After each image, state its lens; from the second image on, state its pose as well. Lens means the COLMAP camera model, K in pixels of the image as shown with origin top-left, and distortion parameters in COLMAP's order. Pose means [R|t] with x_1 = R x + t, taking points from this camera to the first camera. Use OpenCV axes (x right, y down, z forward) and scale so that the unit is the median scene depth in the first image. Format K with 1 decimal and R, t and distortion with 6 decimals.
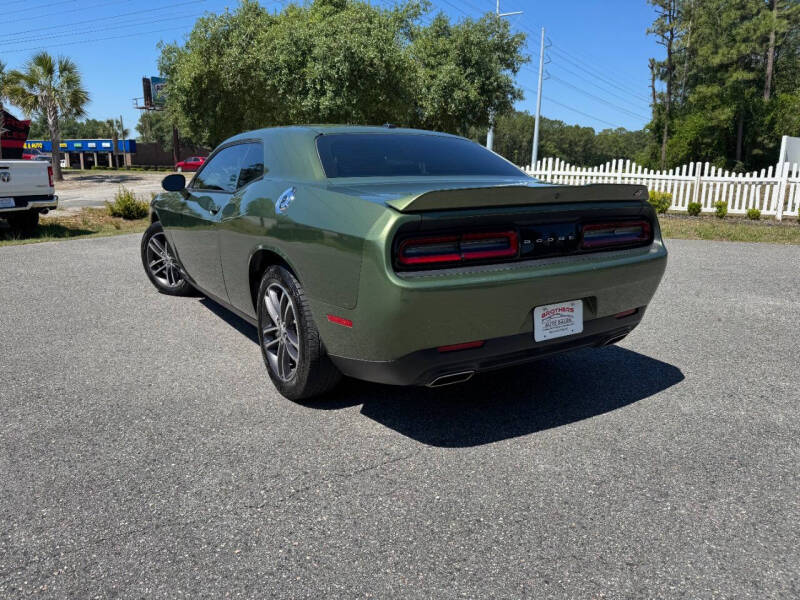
lens RADIAL K [[567.6, 0, 399.5], [0, 567.6, 294.7], [0, 0, 1]] dist [0.008767, -0.012543]
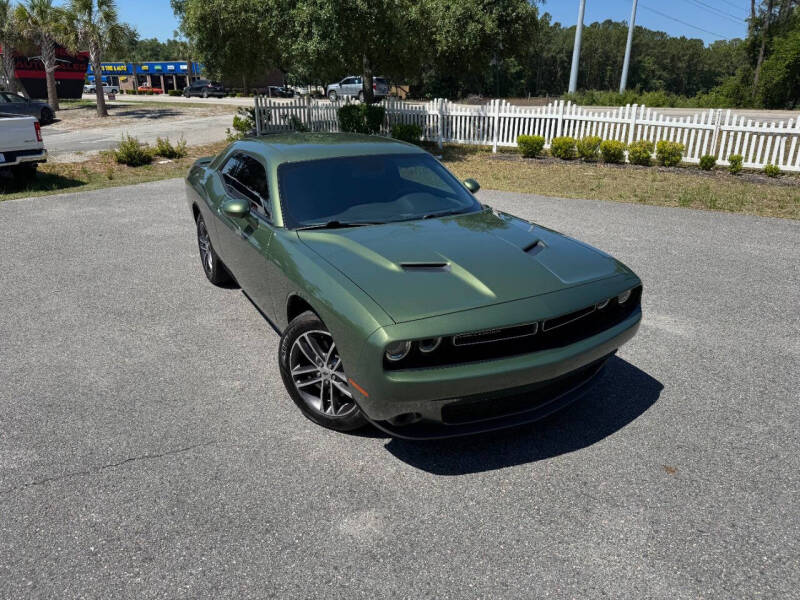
lens RADIAL K [[568.4, 0, 400.0], [0, 568.4, 300.0], [0, 0, 1]] dist [0.004611, -0.008942]
pose [[0.989631, 0.046452, -0.135912, 0.154097], [-0.026845, 0.989404, 0.142686, -0.045954], [0.141100, -0.137558, 0.980392, 0.003545]]
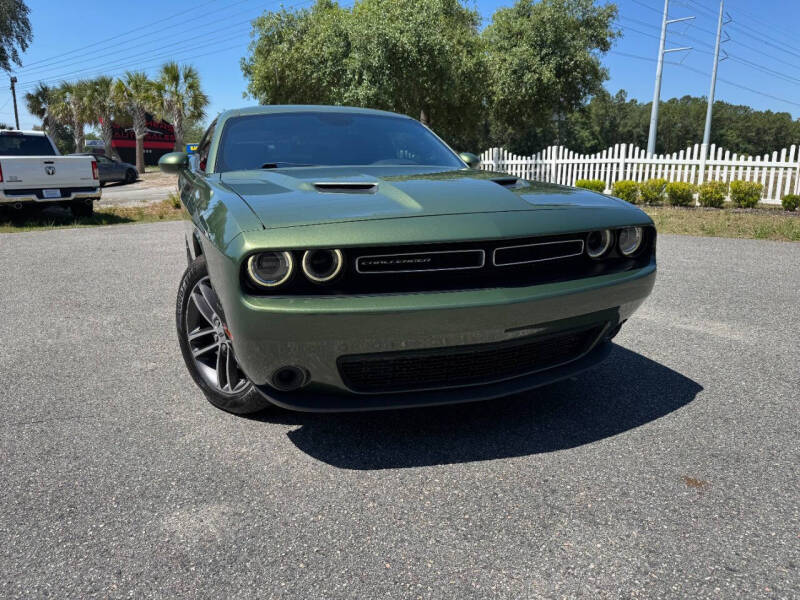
lens RADIAL K [[569.3, 0, 399.4], [0, 569.3, 295.4], [0, 0, 1]] dist [-0.003318, -0.002631]
pose [[0.962007, 0.046745, -0.268992, 0.191338], [-0.044826, 0.998907, 0.013275, -0.002931], [0.269318, -0.000713, 0.963051, 0.061549]]
